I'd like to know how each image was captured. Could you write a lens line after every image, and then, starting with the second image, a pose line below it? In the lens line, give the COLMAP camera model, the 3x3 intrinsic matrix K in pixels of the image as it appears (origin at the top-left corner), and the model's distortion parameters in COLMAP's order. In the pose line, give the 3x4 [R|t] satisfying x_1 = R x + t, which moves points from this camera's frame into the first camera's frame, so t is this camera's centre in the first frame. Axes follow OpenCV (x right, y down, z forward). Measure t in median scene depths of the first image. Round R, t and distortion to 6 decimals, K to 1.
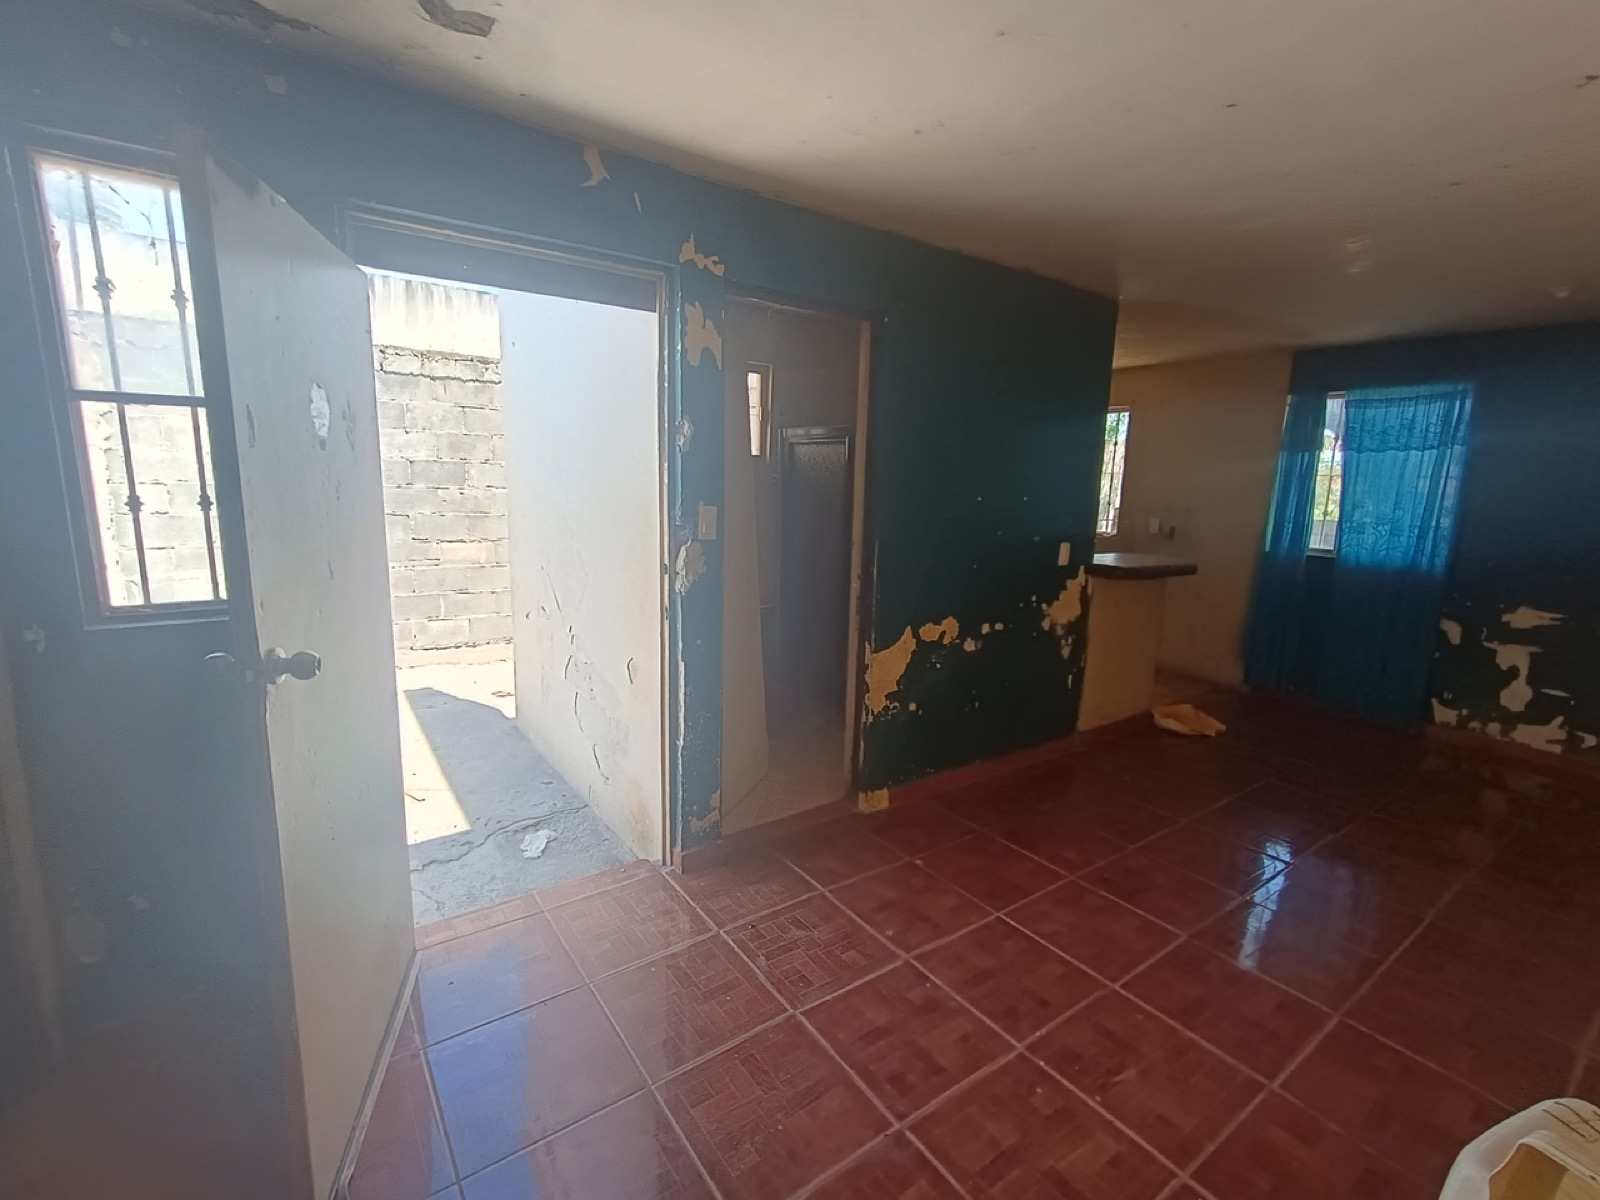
lens RADIAL K [[729.7, 0, 800.0], [0, 729.7, 600.0], [0, 0, 1]] dist [-0.000324, -0.000215]
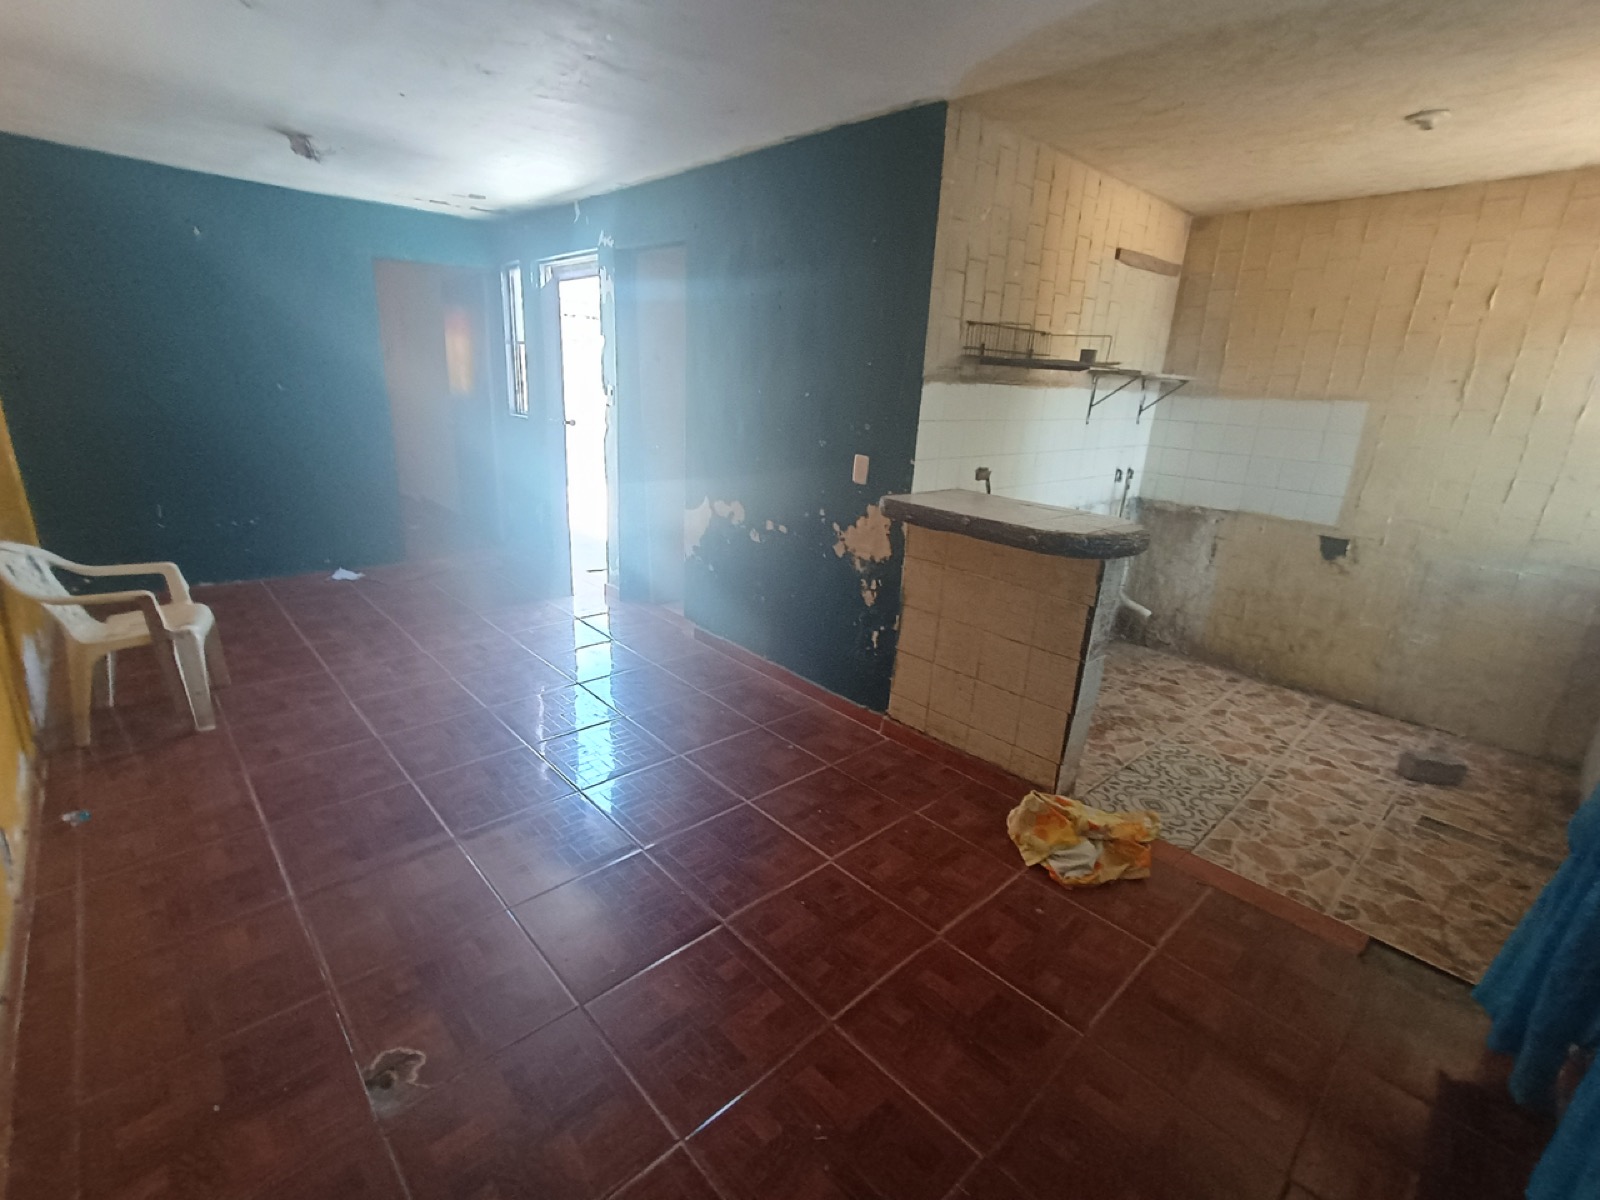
lens RADIAL K [[720.8, 0, 801.5], [0, 720.8, 597.0], [0, 0, 1]] dist [-0.000935, 0.000423]
pose [[0.126616, 0.267349, -0.955245, 1.106713], [-0.210359, 0.948329, 0.237531, -0.100378], [0.969390, 0.170870, 0.176313, 0.793946]]
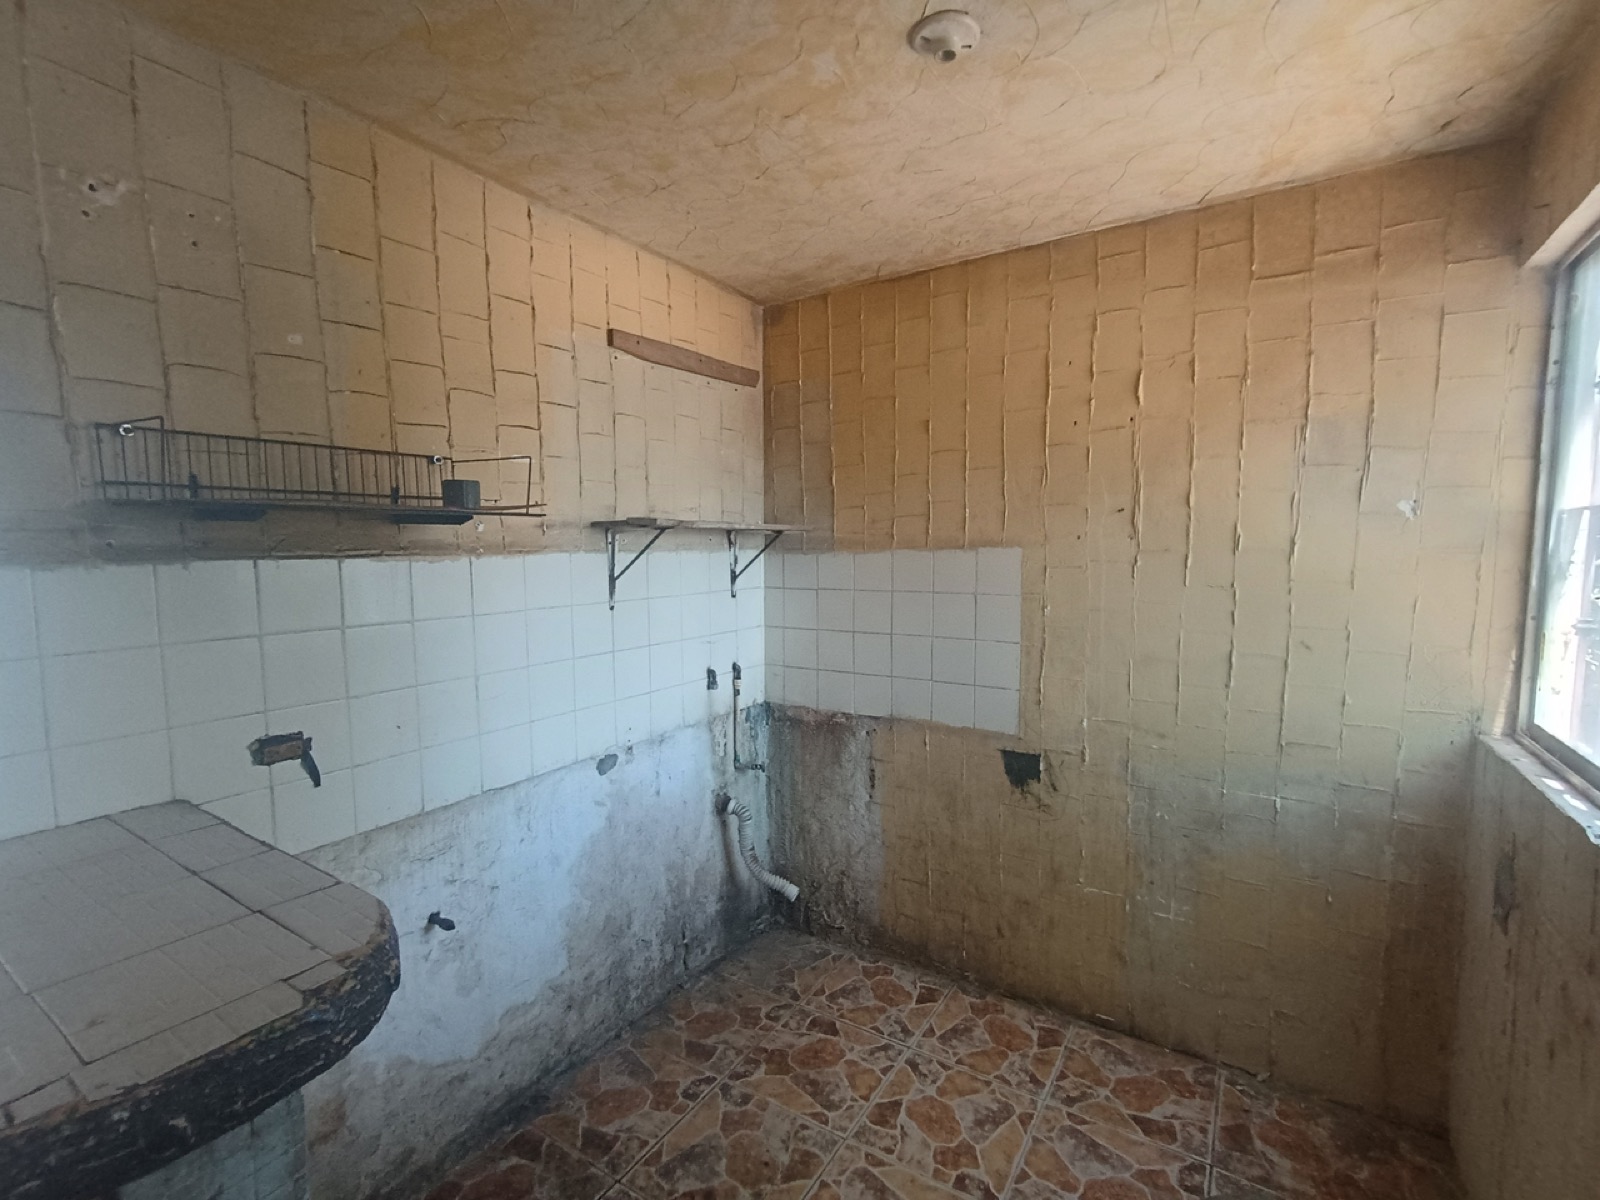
lens RADIAL K [[719.3, 0, 802.9], [0, 719.3, 603.5], [0, 0, 1]] dist [-0.001507, -0.000659]
pose [[0.377895, 0.042952, -0.924852, 0.768763], [-0.135381, 0.990750, -0.009305, -0.186535], [0.915897, 0.128724, 0.380215, 1.196324]]
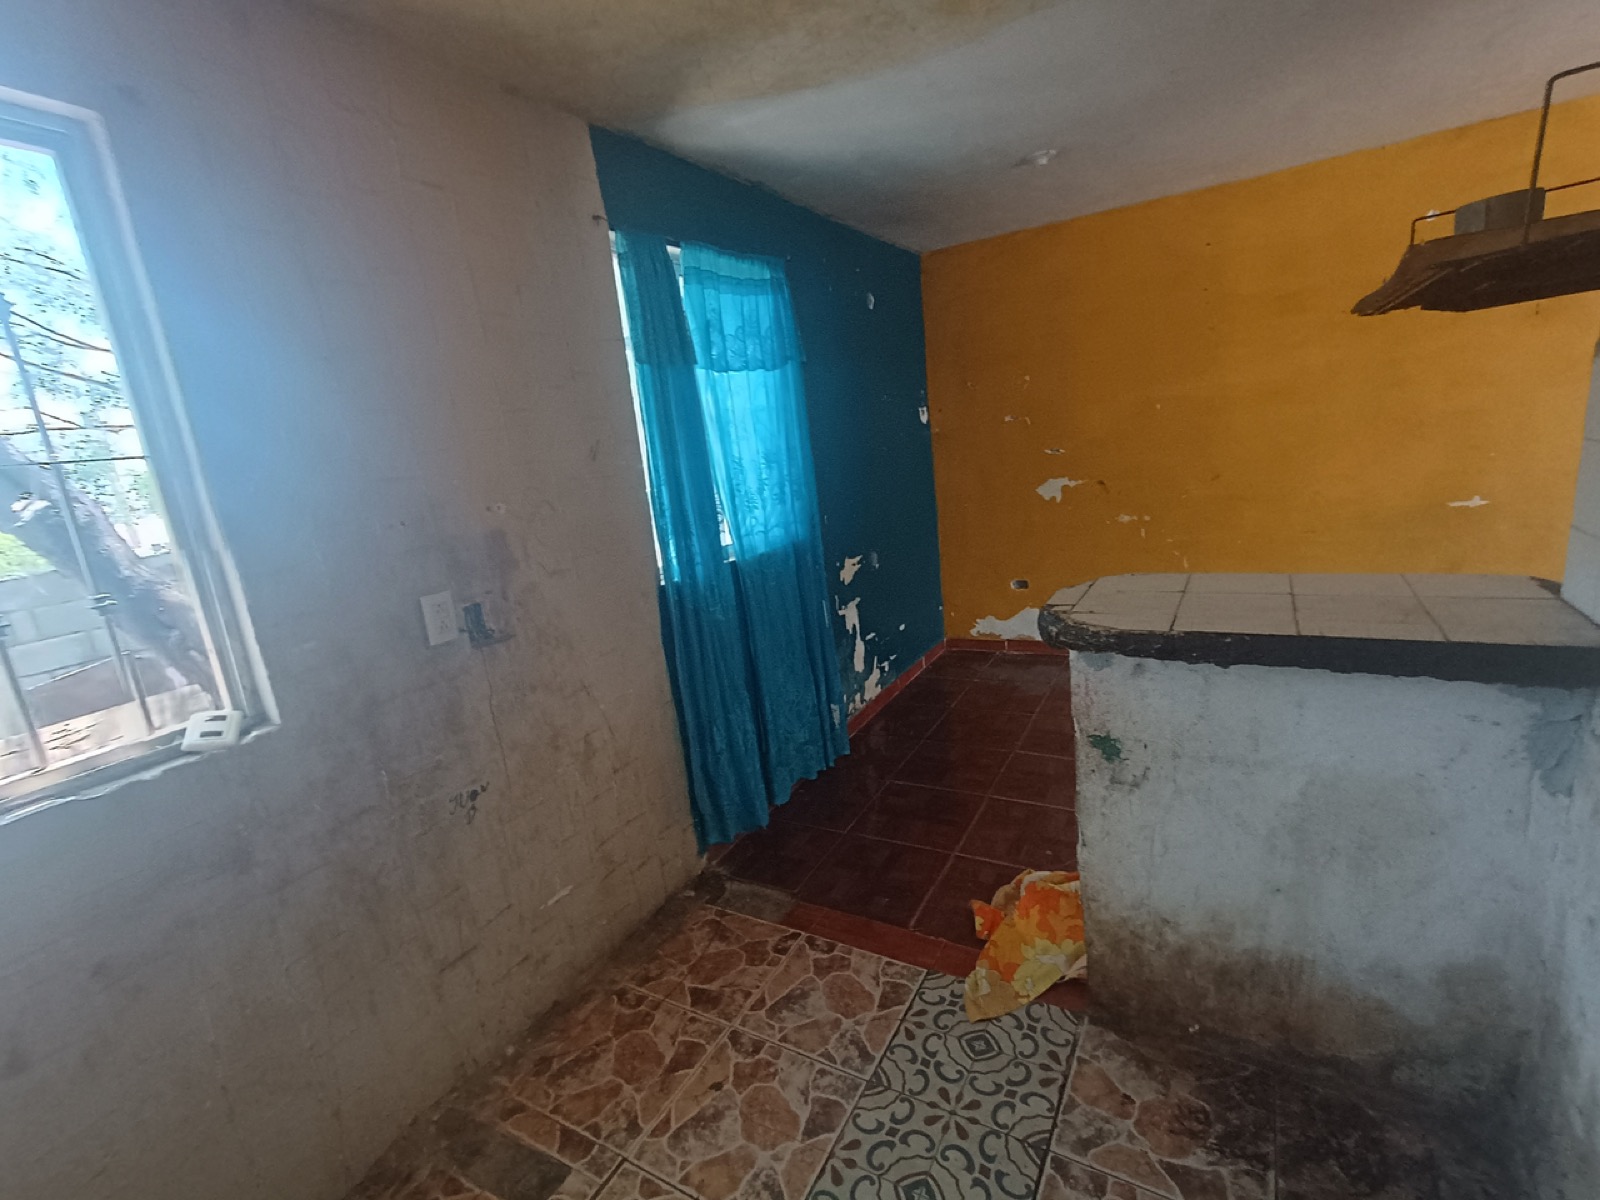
lens RADIAL K [[729.7, 0, 800.0], [0, 729.7, 600.0], [0, 0, 1]] dist [-0.000324, -0.000215]
pose [[-0.414749, -0.189387, 0.890009, 0.255721], [0.244734, 0.918843, 0.309570, -0.235045], [-0.876407, 0.346209, -0.334739, 1.418570]]
